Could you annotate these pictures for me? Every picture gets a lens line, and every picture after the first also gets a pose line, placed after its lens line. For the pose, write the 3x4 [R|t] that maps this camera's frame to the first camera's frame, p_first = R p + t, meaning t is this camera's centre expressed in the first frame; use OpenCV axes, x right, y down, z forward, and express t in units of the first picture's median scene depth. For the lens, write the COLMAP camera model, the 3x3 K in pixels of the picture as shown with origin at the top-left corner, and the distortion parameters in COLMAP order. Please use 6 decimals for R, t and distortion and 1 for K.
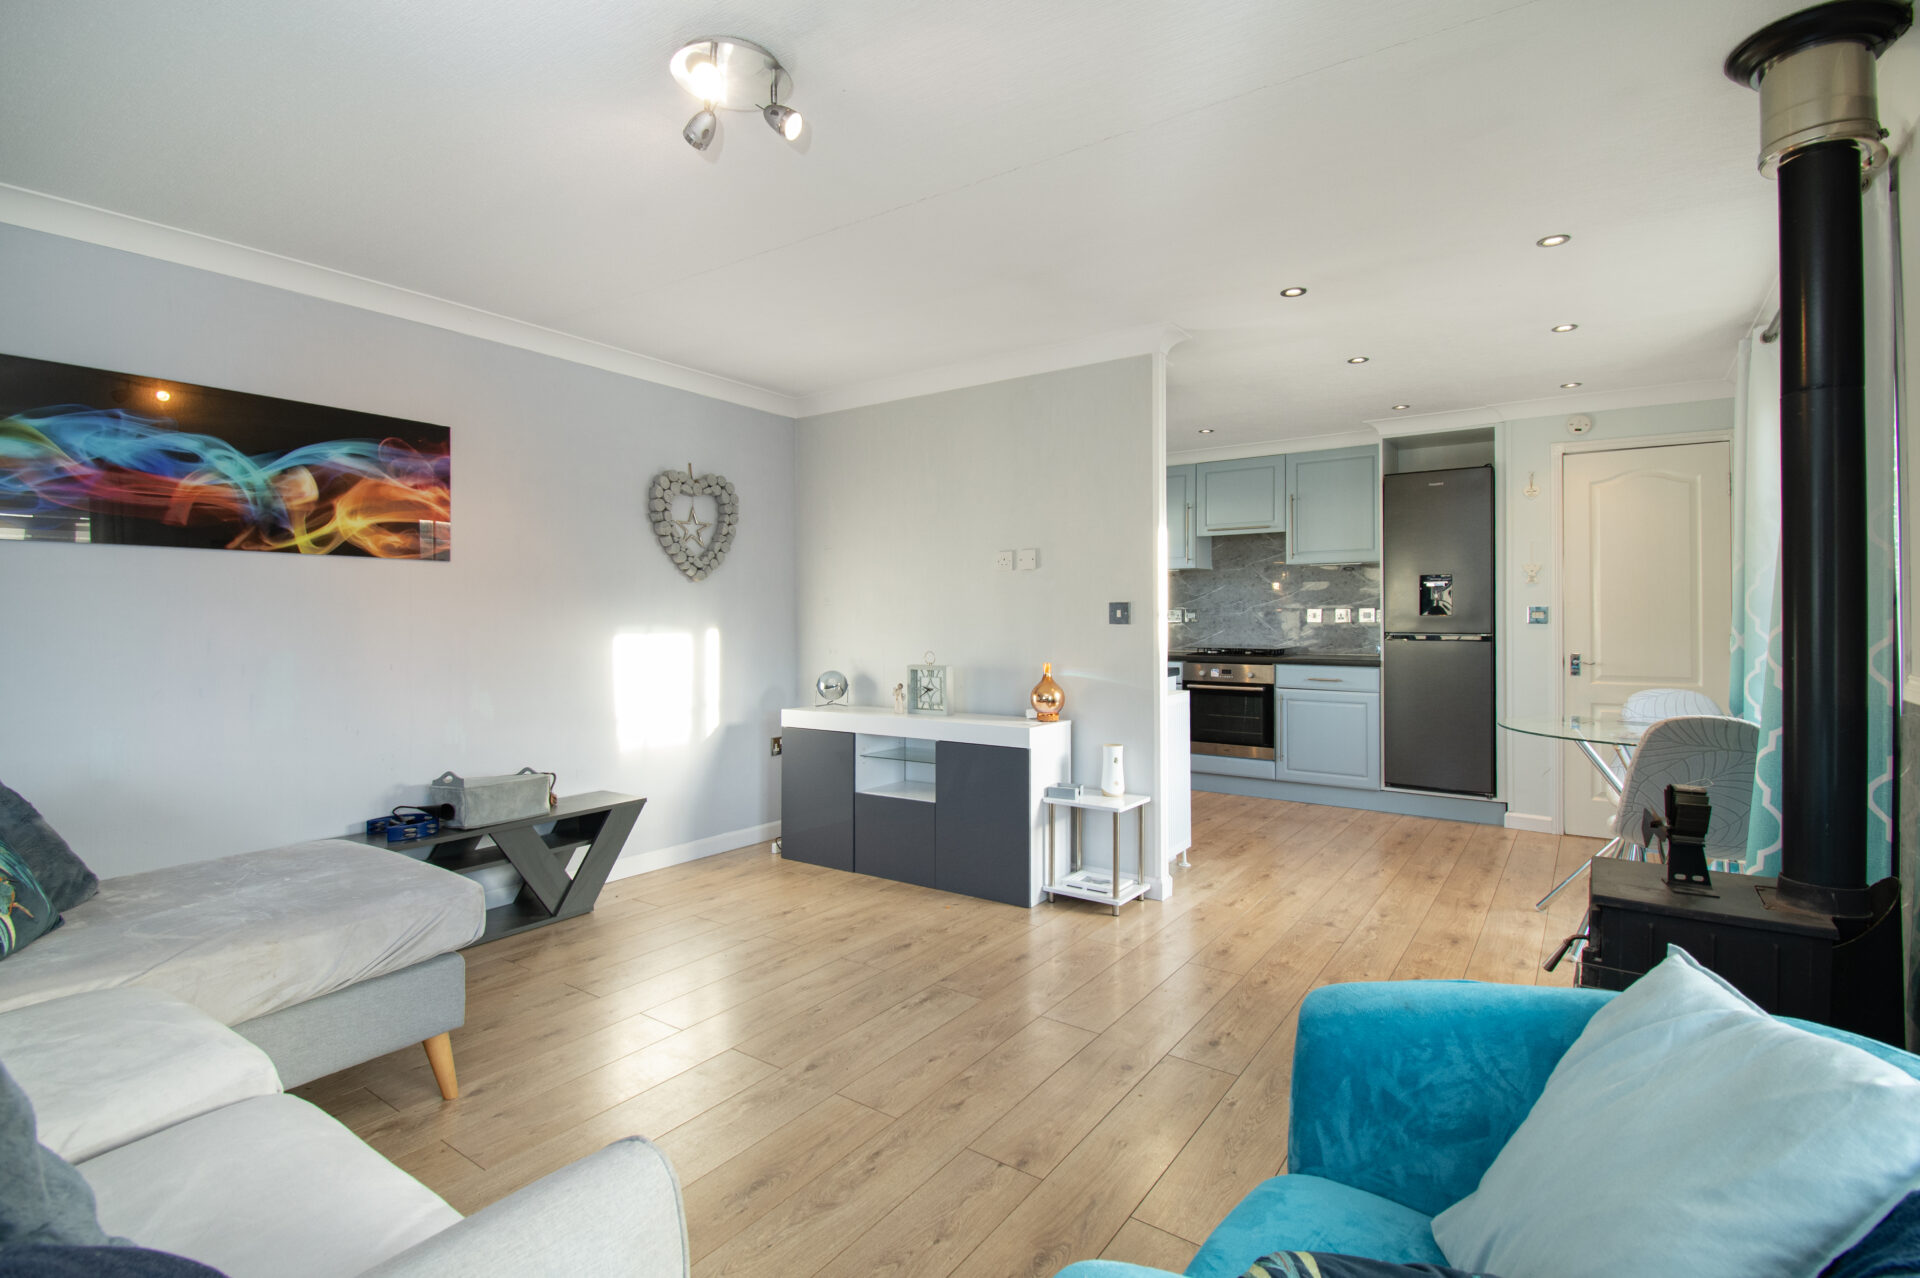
lens RADIAL K [[889.6, 0, 956.5], [0, 889.6, 616.8], [0, 0, 1]] dist [0.010205, -0.000333]
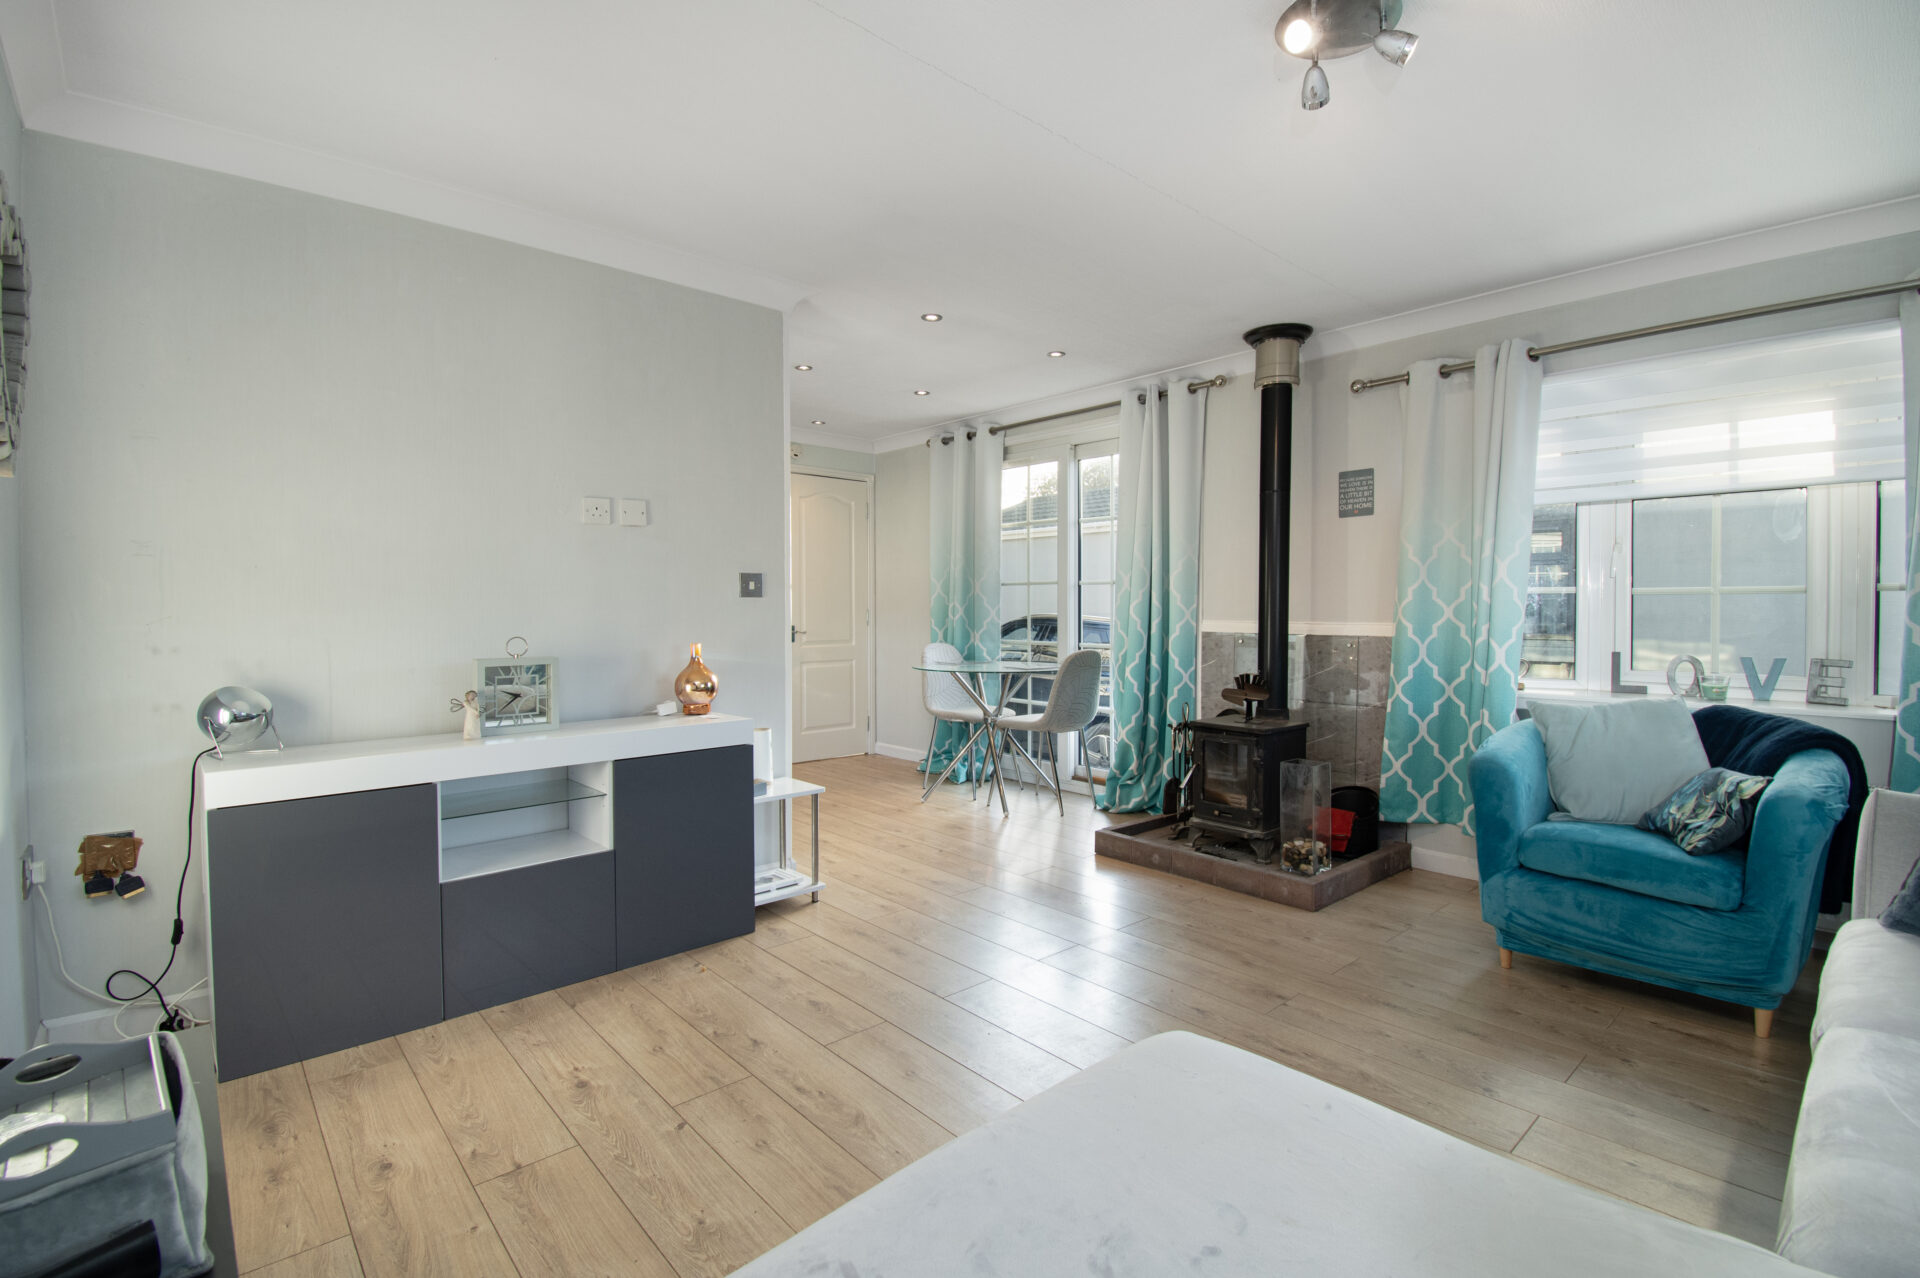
lens RADIAL K [[889.6, 0, 956.5], [0, 889.6, 616.8], [0, 0, 1]] dist [0.010205, -0.000333]
pose [[0.210588, -0.008364, 0.977539, -0.770349], [-0.004464, 0.999945, 0.009517, 0.021859], [-0.977565, -0.006368, 0.210539, 0.699008]]
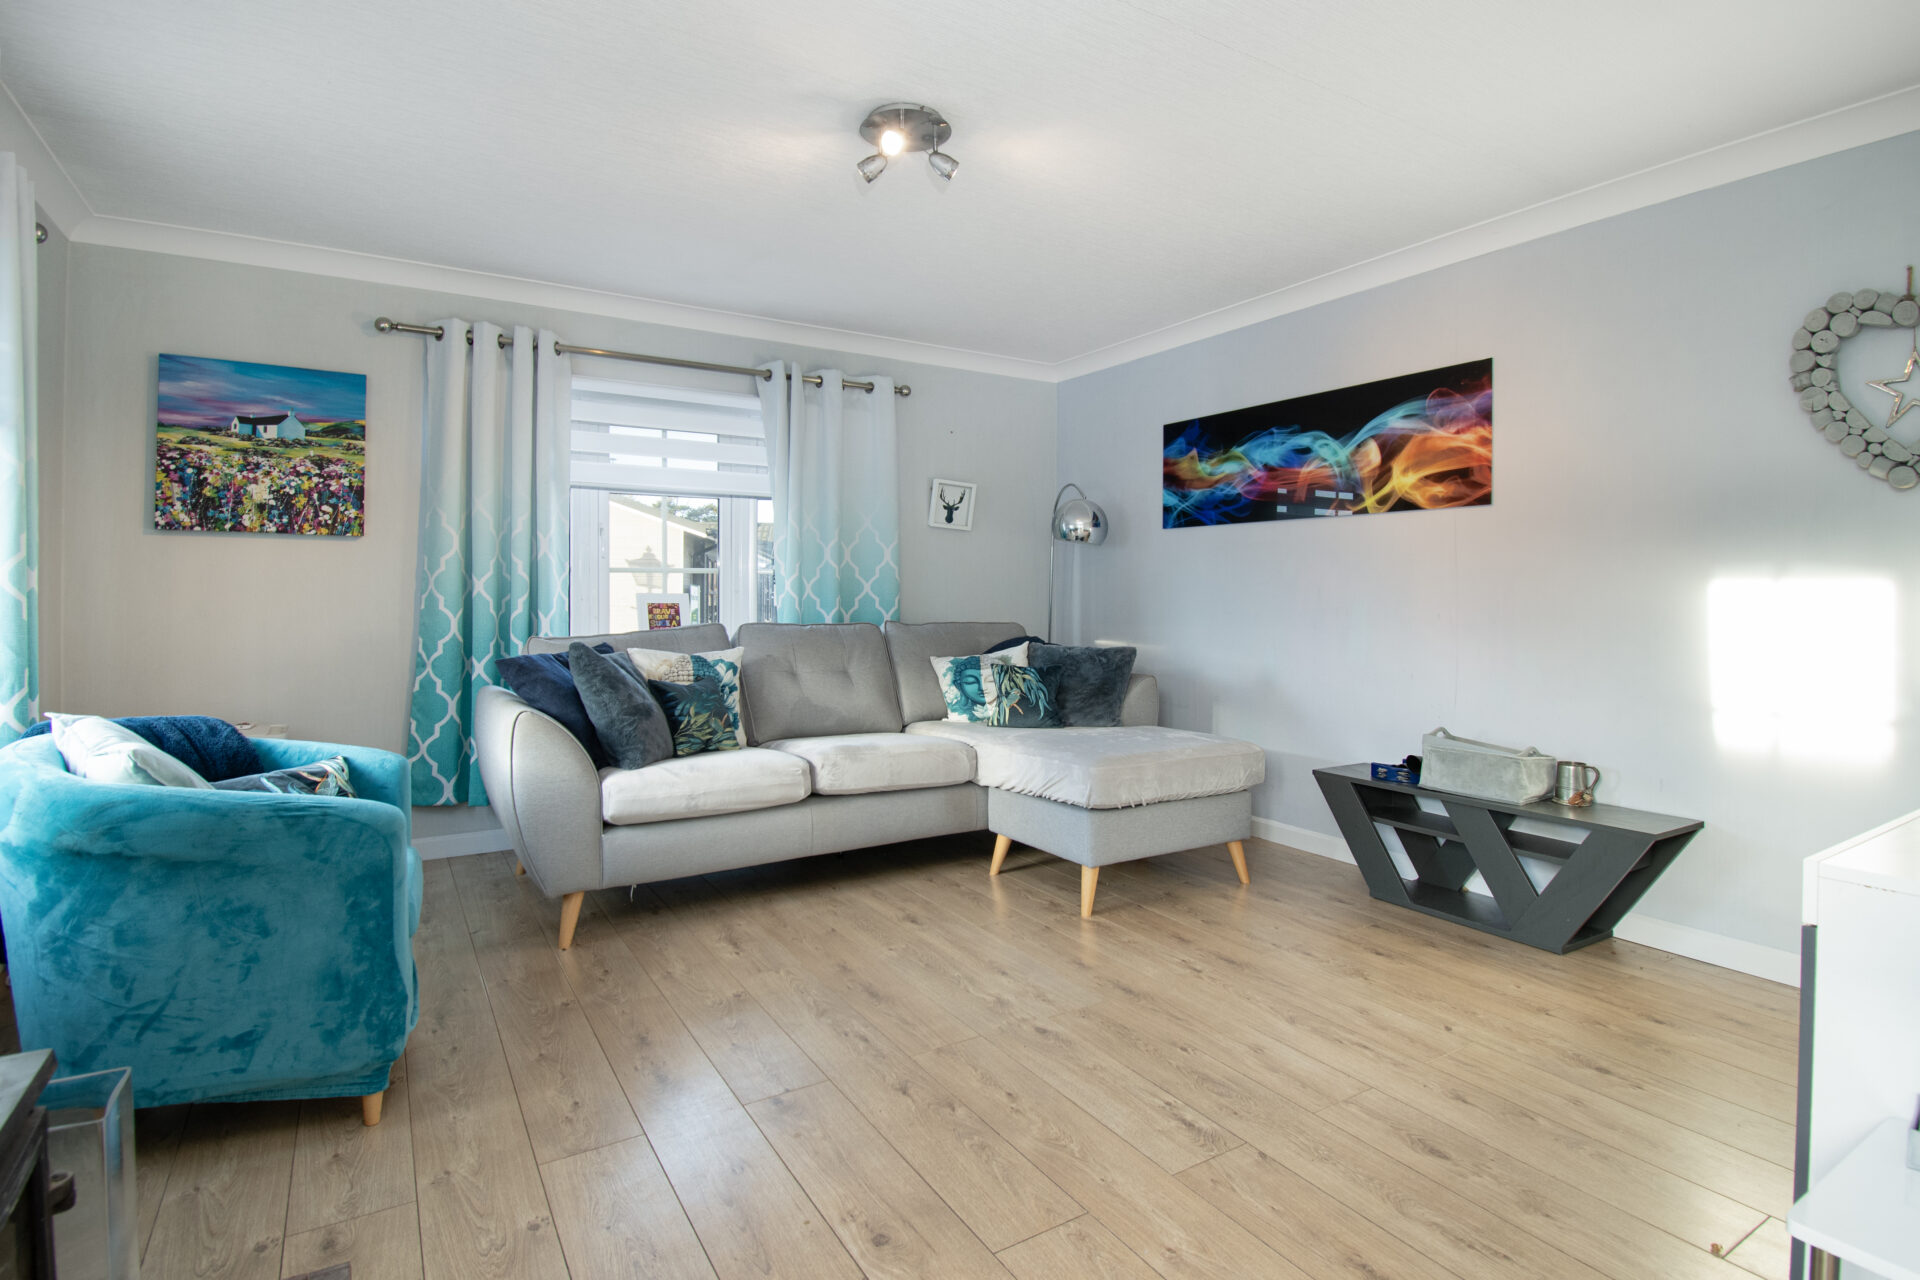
lens RADIAL K [[946.4, 0, 988.3], [0, 946.4, 598.5], [0, 0, 1]] dist [0.002823, 0.000581]
pose [[-0.359923, 0.006520, -0.932959, 0.559531], [-0.002707, 0.999964, 0.008033, 0.029473], [0.932978, 0.005417, -0.359892, 0.928230]]
